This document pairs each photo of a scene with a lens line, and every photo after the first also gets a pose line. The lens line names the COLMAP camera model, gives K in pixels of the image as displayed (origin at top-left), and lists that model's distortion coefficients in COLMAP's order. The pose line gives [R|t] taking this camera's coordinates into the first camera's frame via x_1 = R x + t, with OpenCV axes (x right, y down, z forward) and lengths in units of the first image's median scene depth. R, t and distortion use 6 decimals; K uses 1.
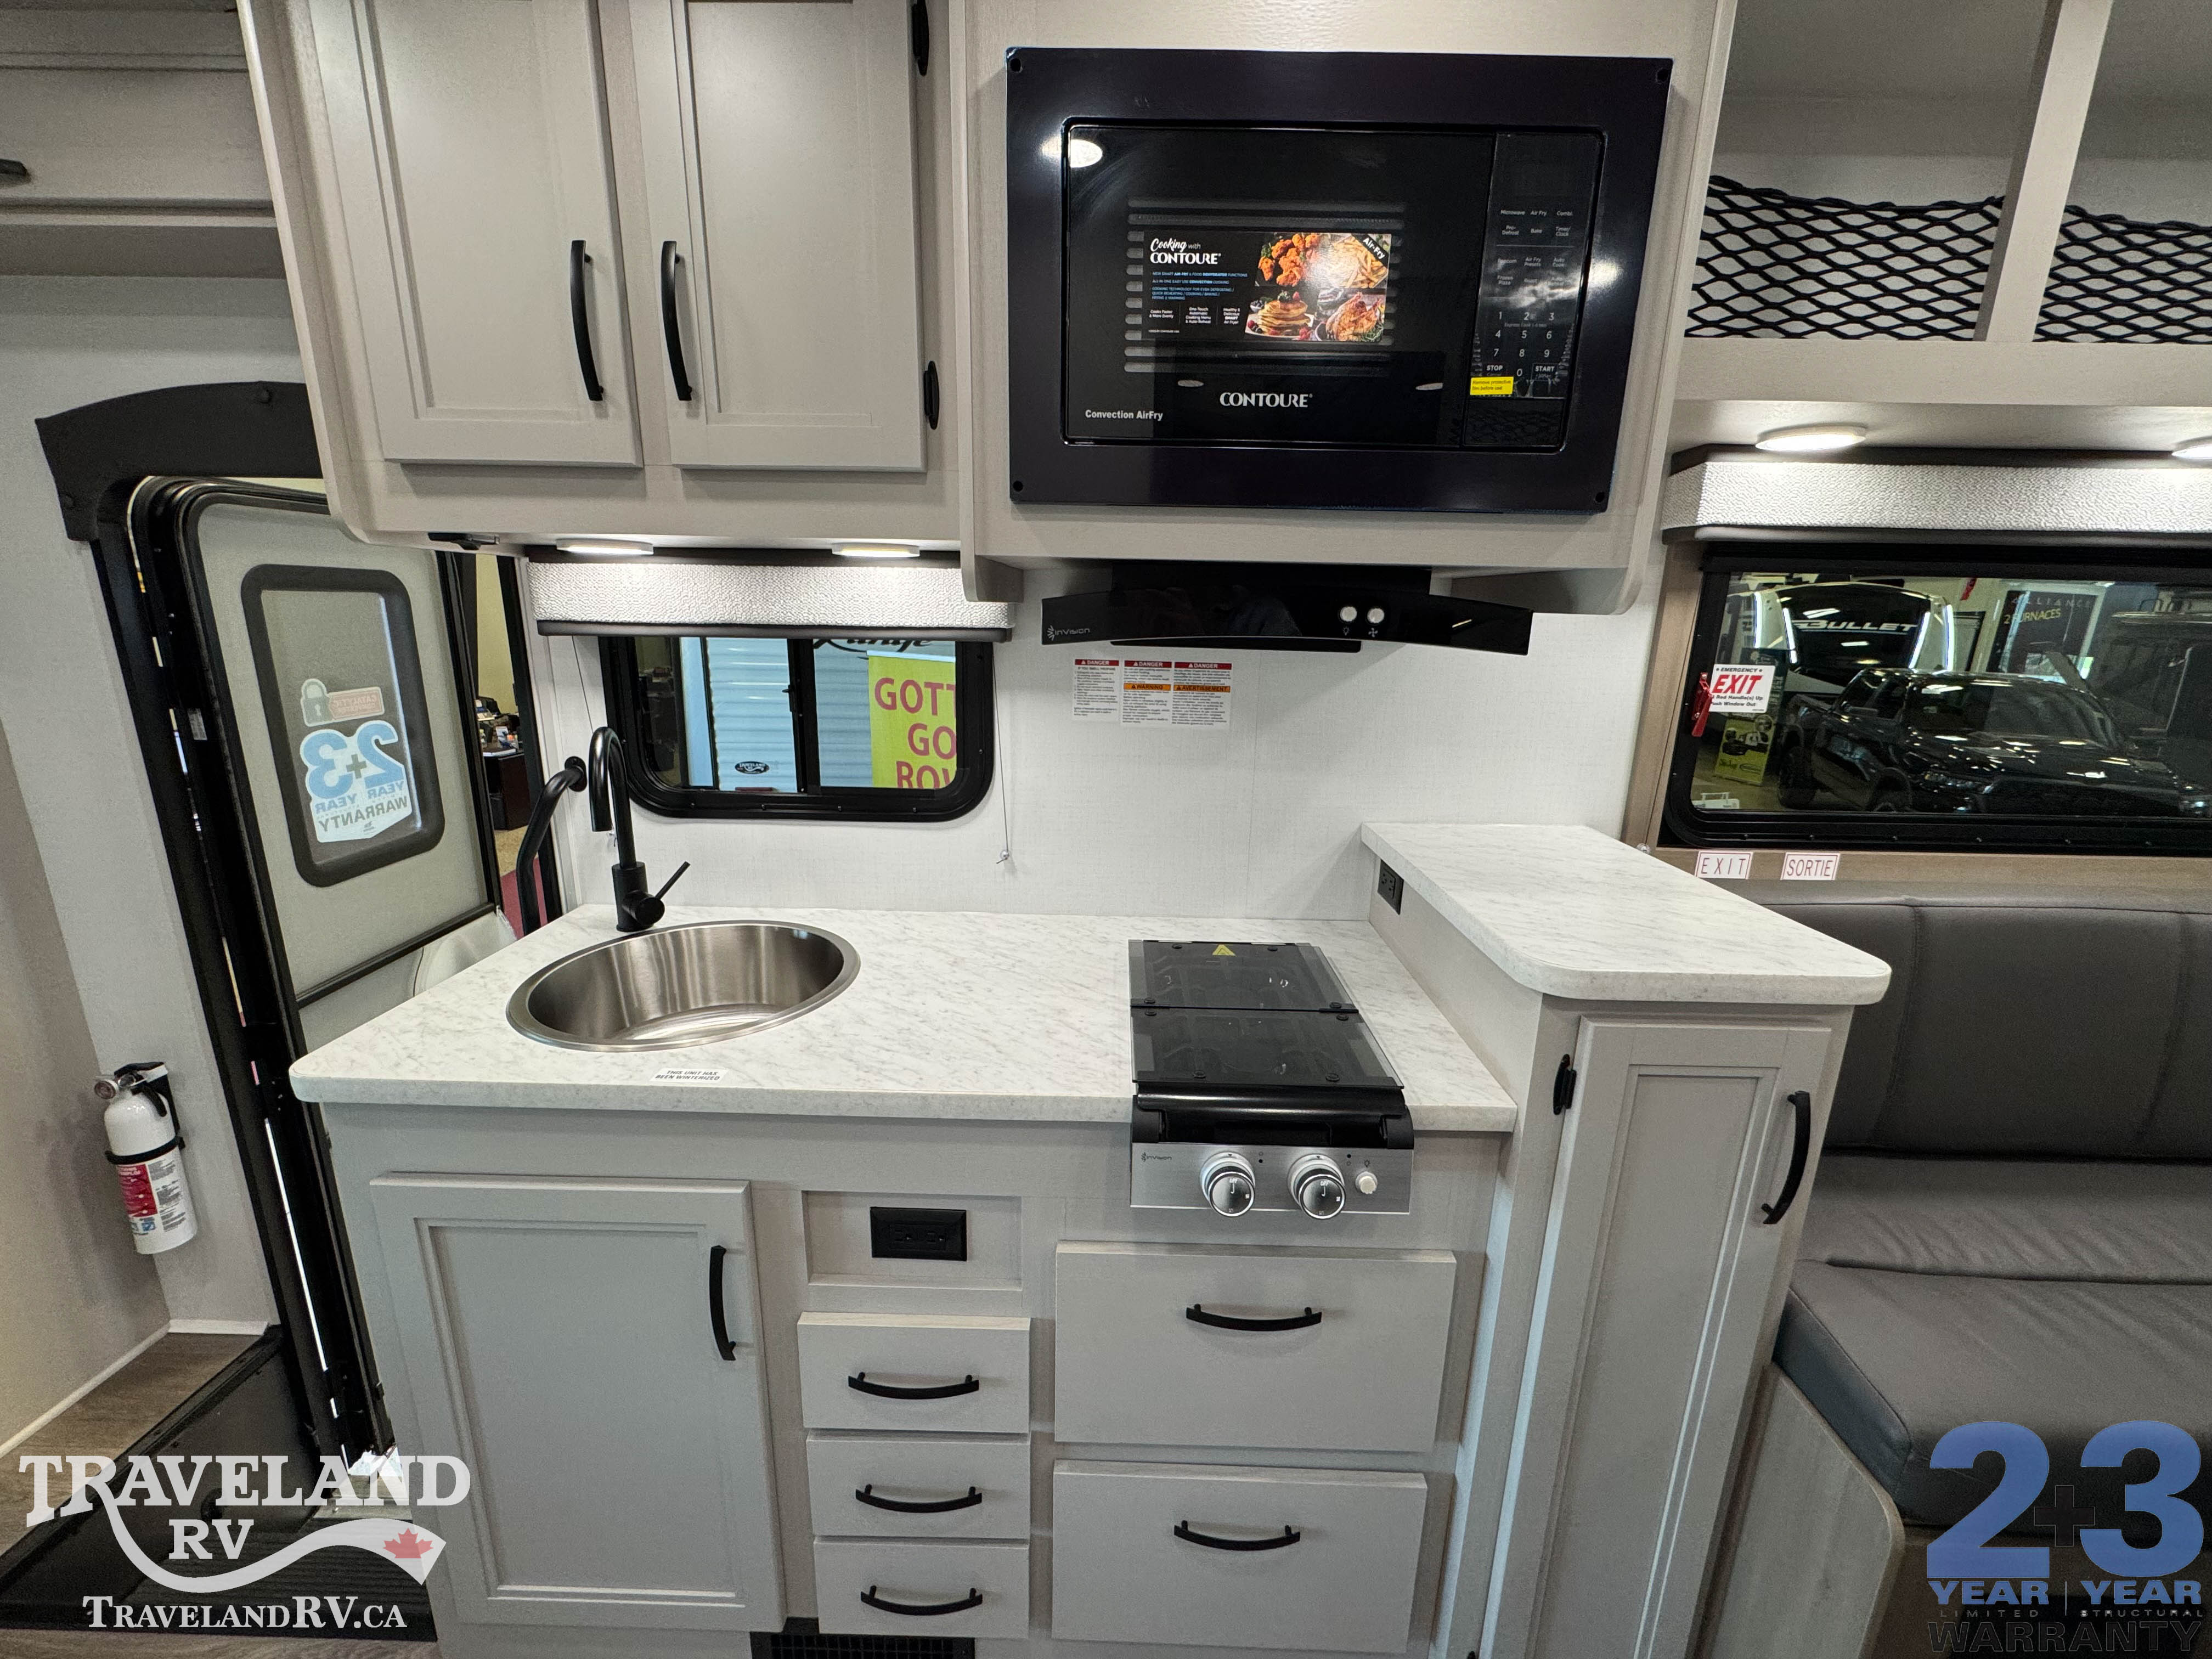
lens RADIAL K [[884.6, 0, 1107.5], [0, 884.6, 827.5], [0, 0, 1]] dist [-0.001913, 0.000133]
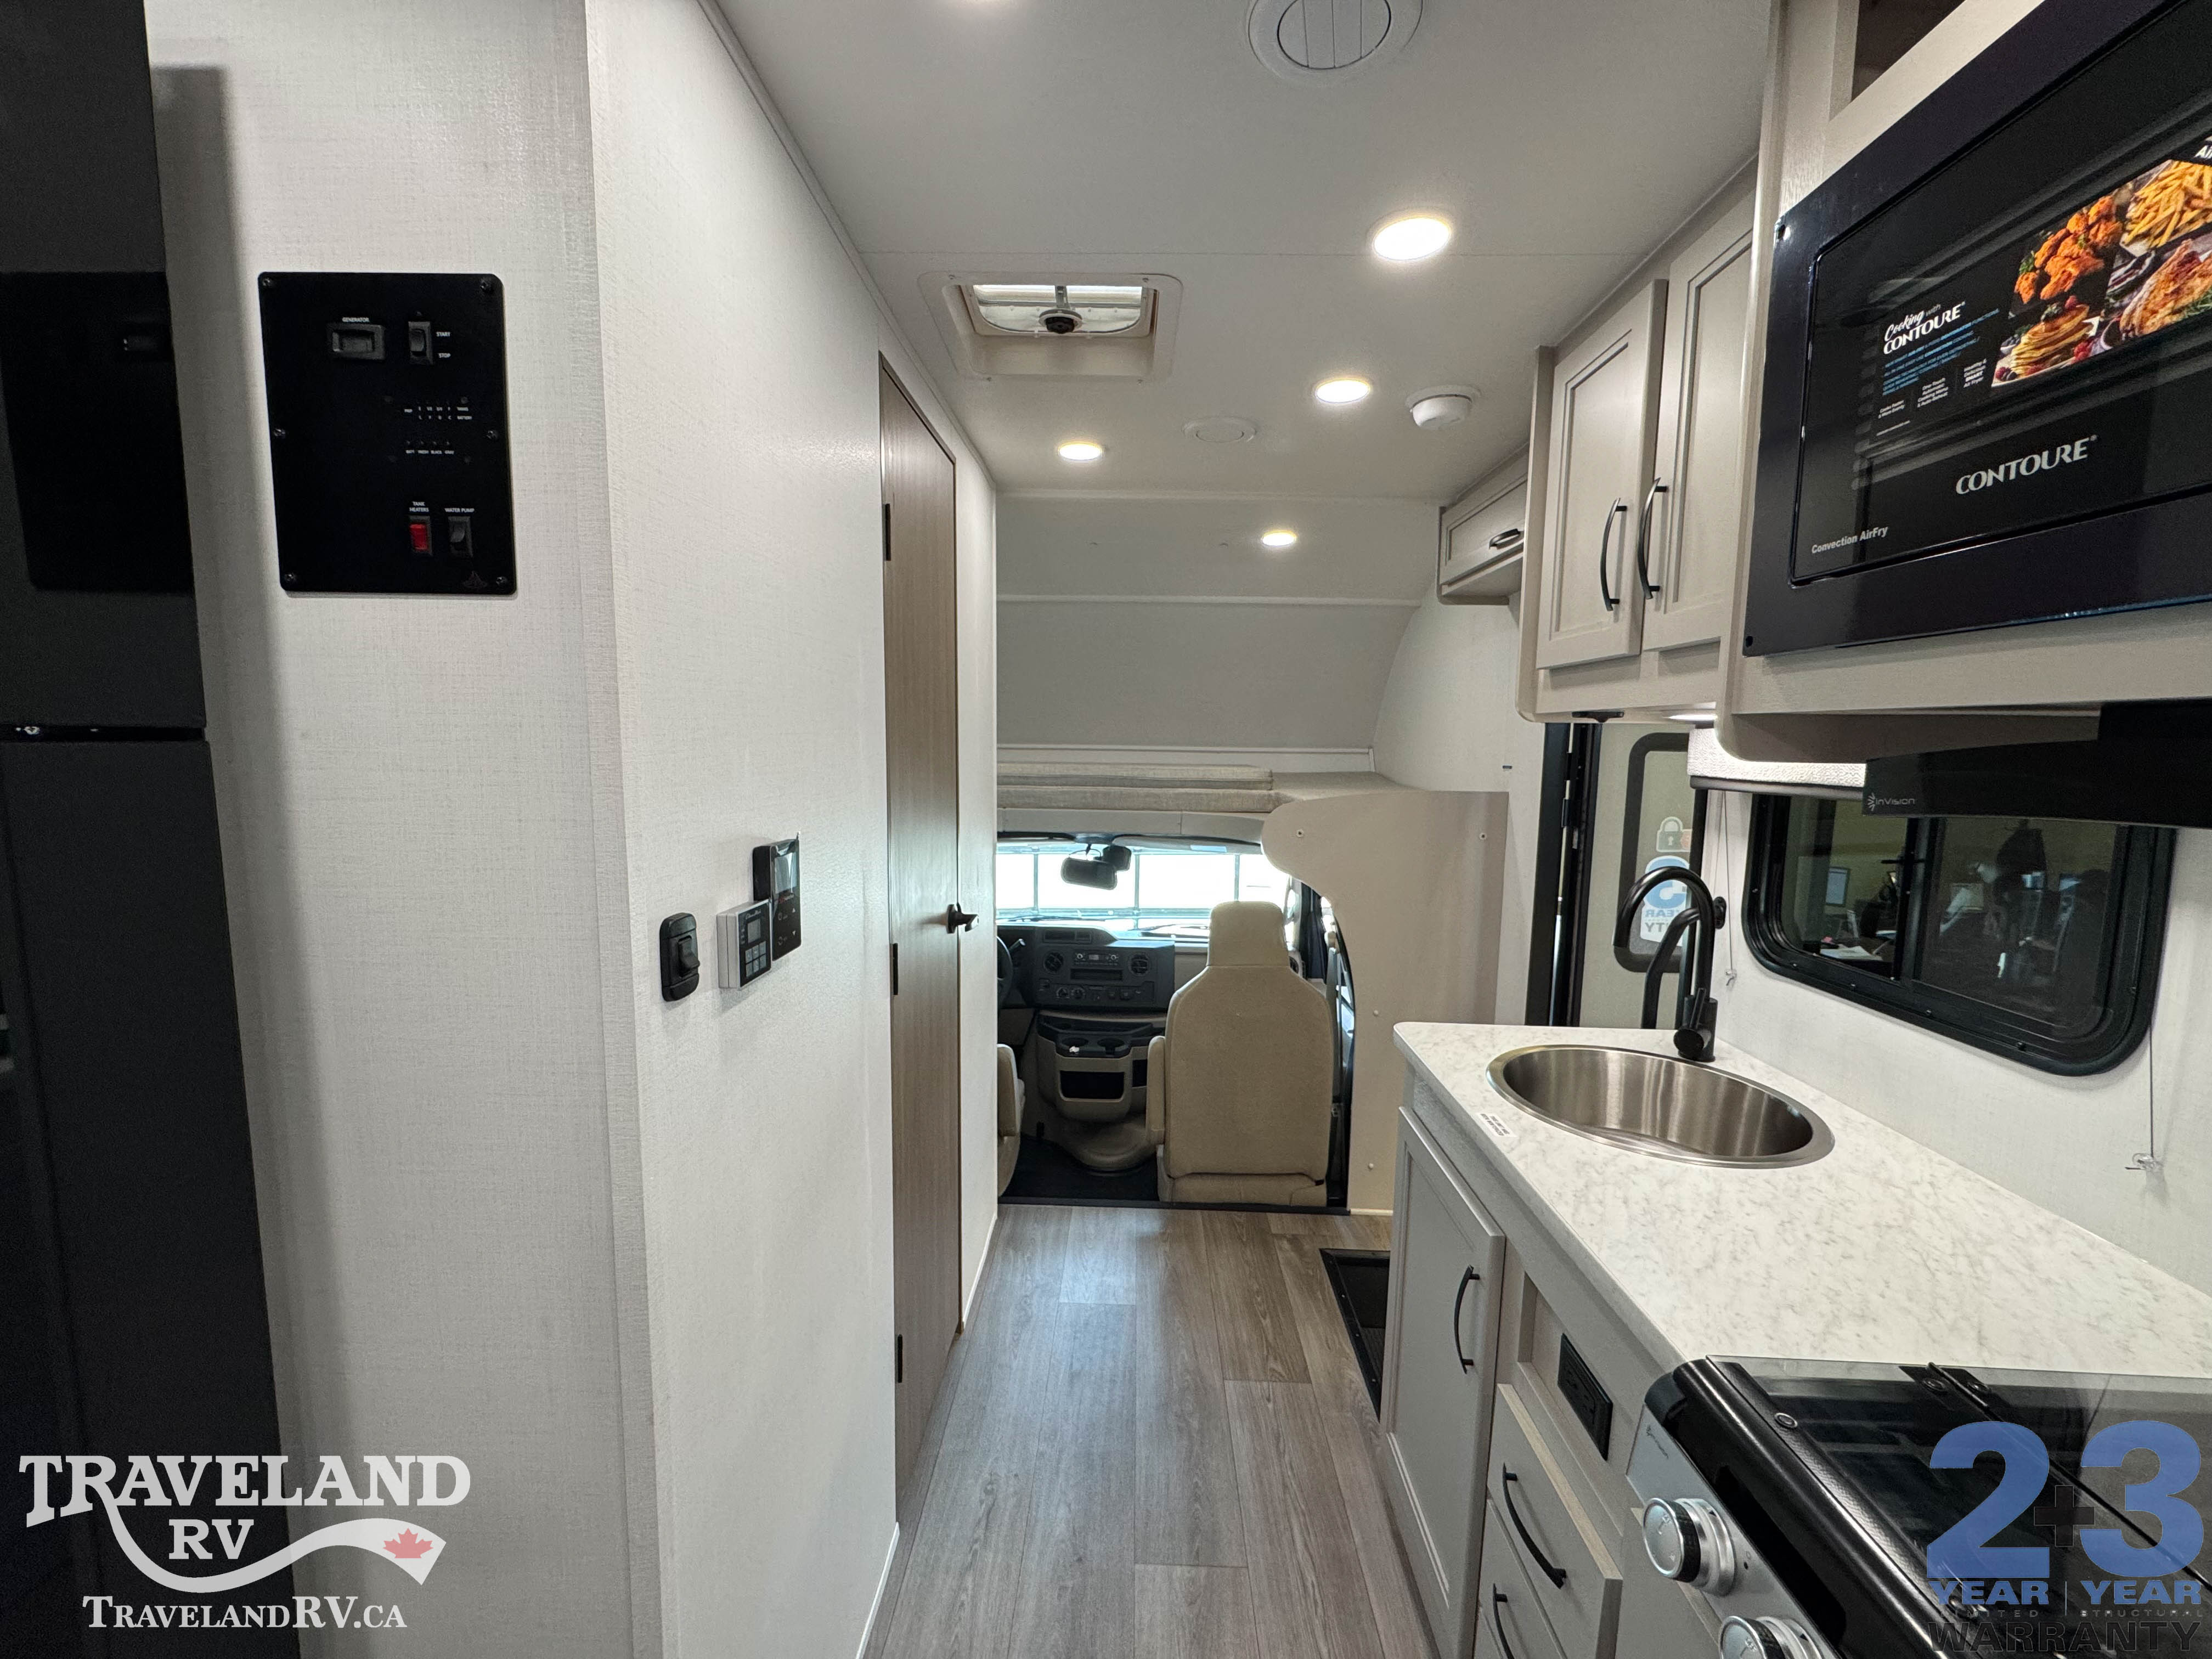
lens RADIAL K [[884.6, 0, 1107.5], [0, 884.6, 827.5], [0, 0, 1]] dist [-0.001913, 0.000133]
pose [[-0.024435, 0.082240, -0.996313, 0.692174], [-0.254864, 0.963167, 0.085754, -0.085883], [0.966668, 0.256020, -0.002575, 0.326704]]
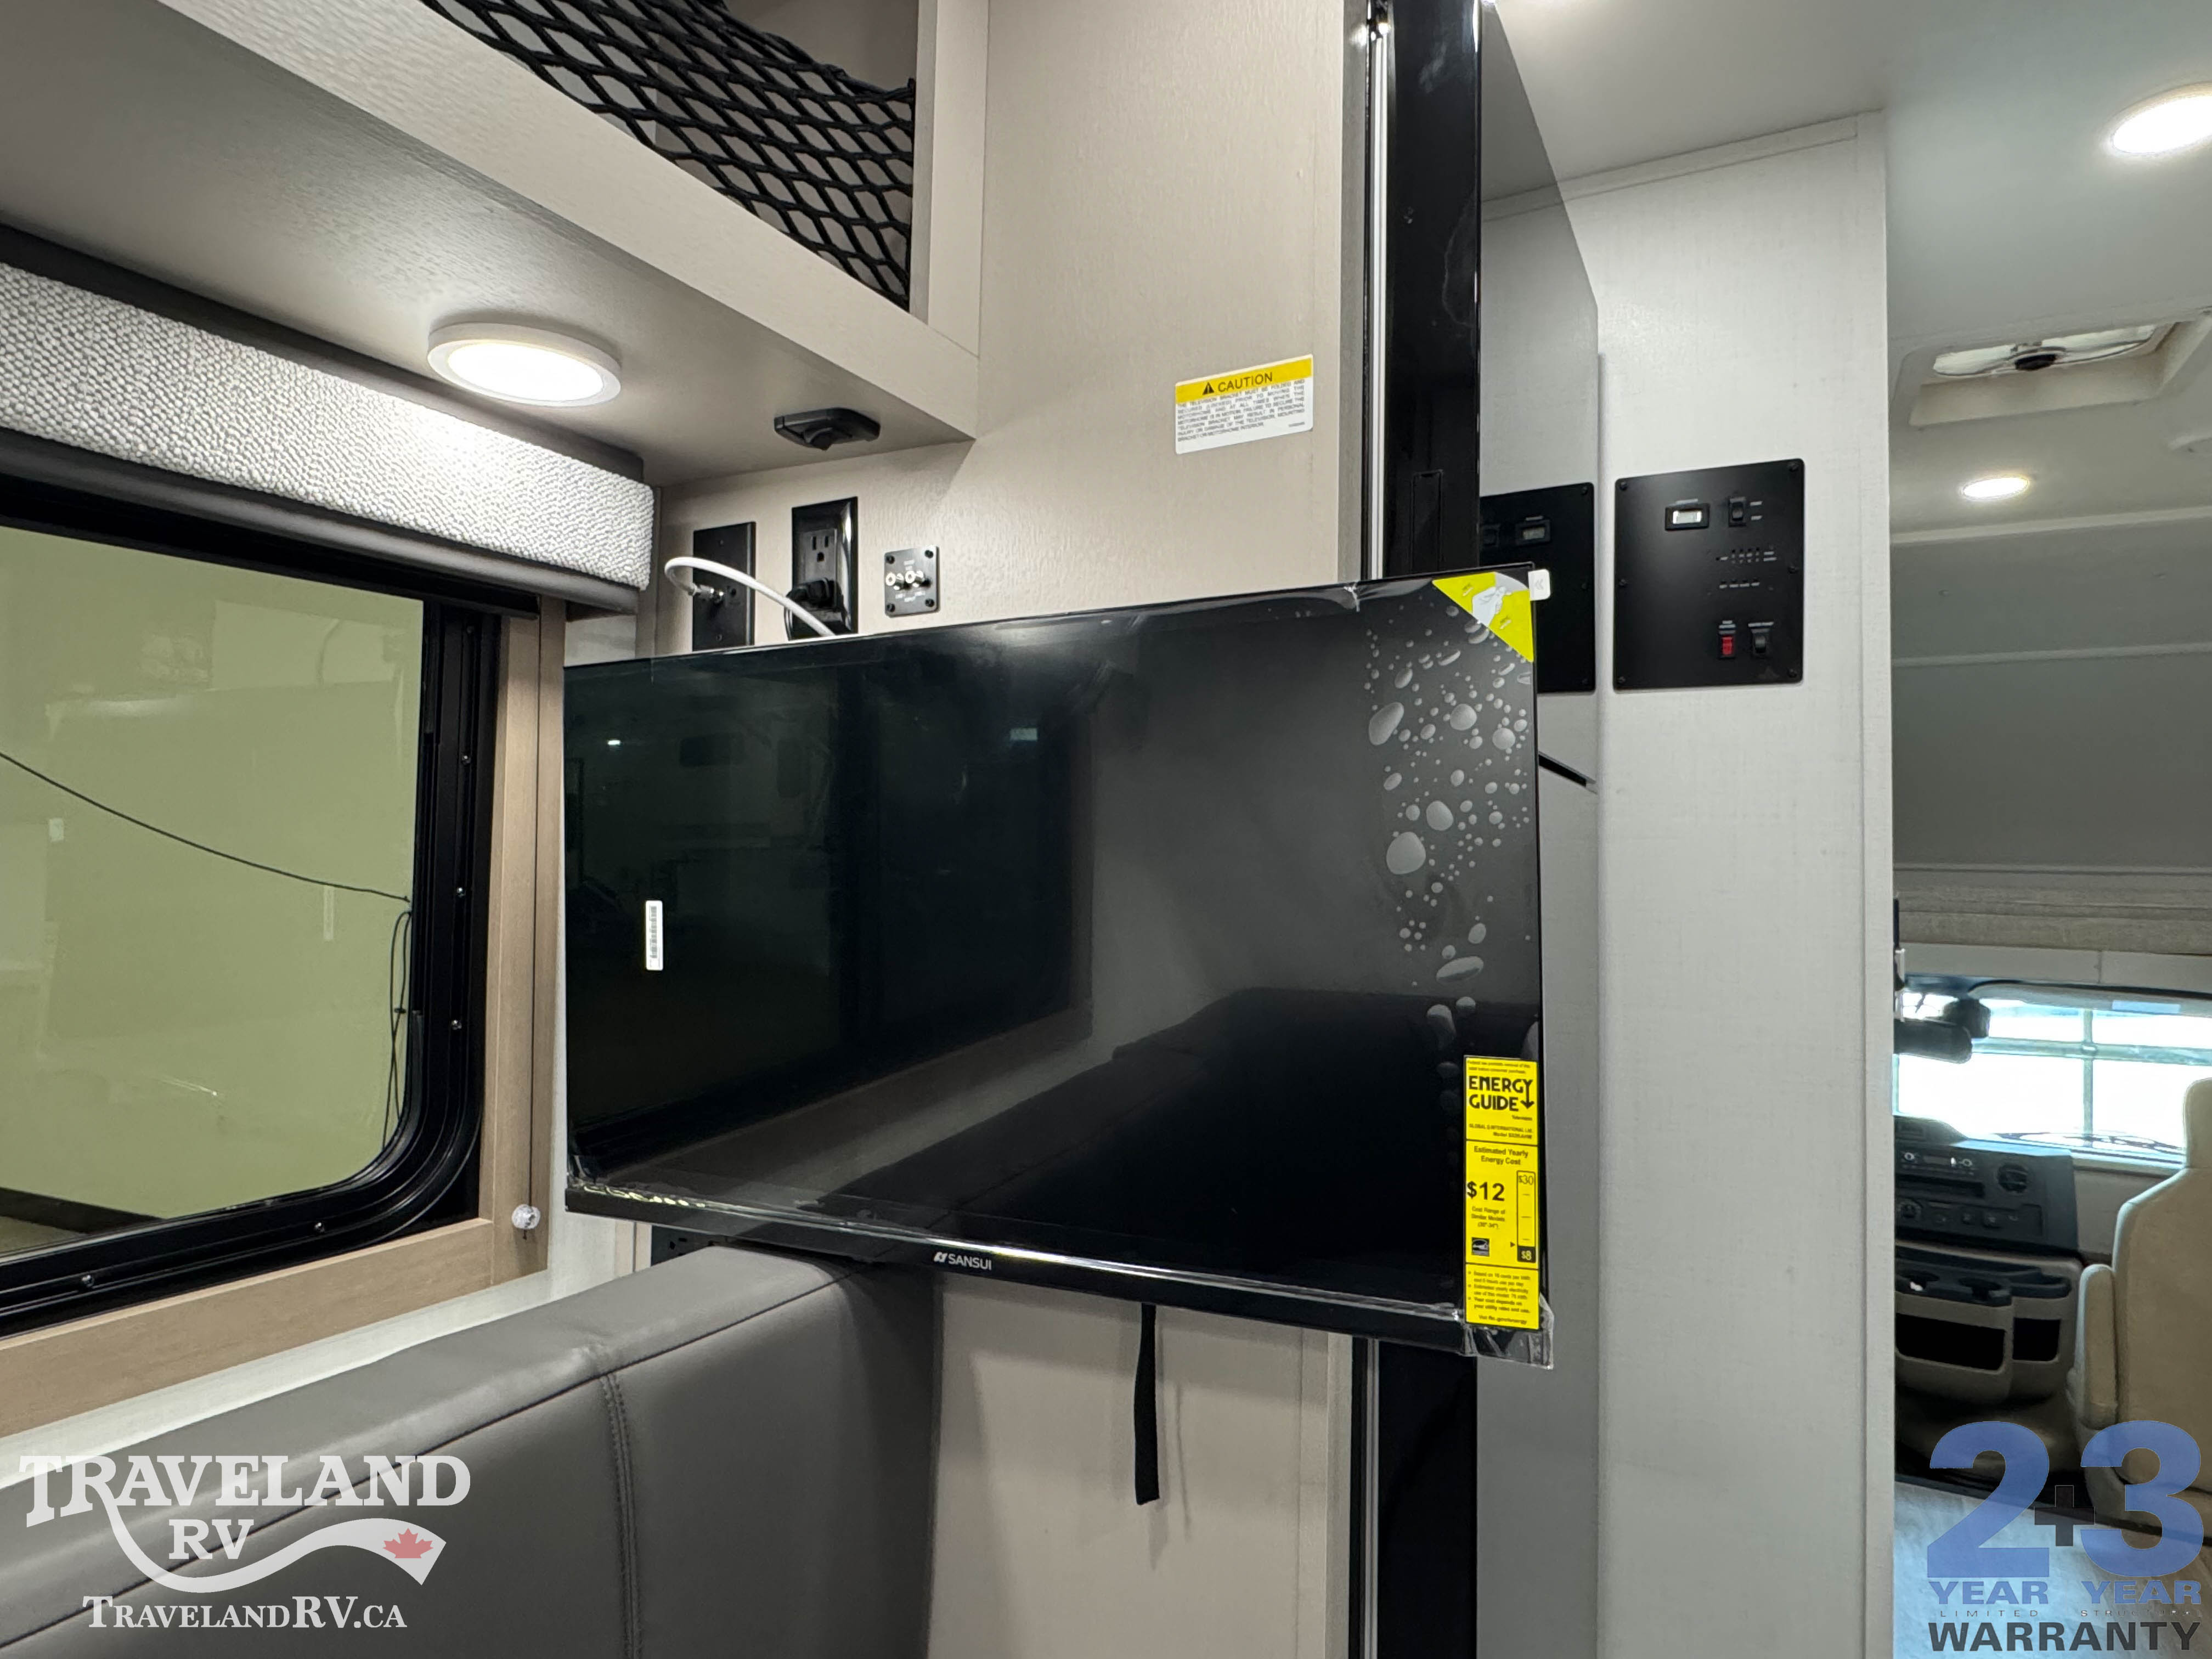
lens RADIAL K [[1271.0, 0, 1106.0], [0, 1271.0, 829.5], [0, 0, 1]] dist [0.001085, -0.000242]
pose [[-0.470851, -0.055168, -0.880486, 1.054016], [-0.238460, 0.968851, 0.066815, 0.019372], [0.849374, 0.241421, -0.469340, 0.124483]]
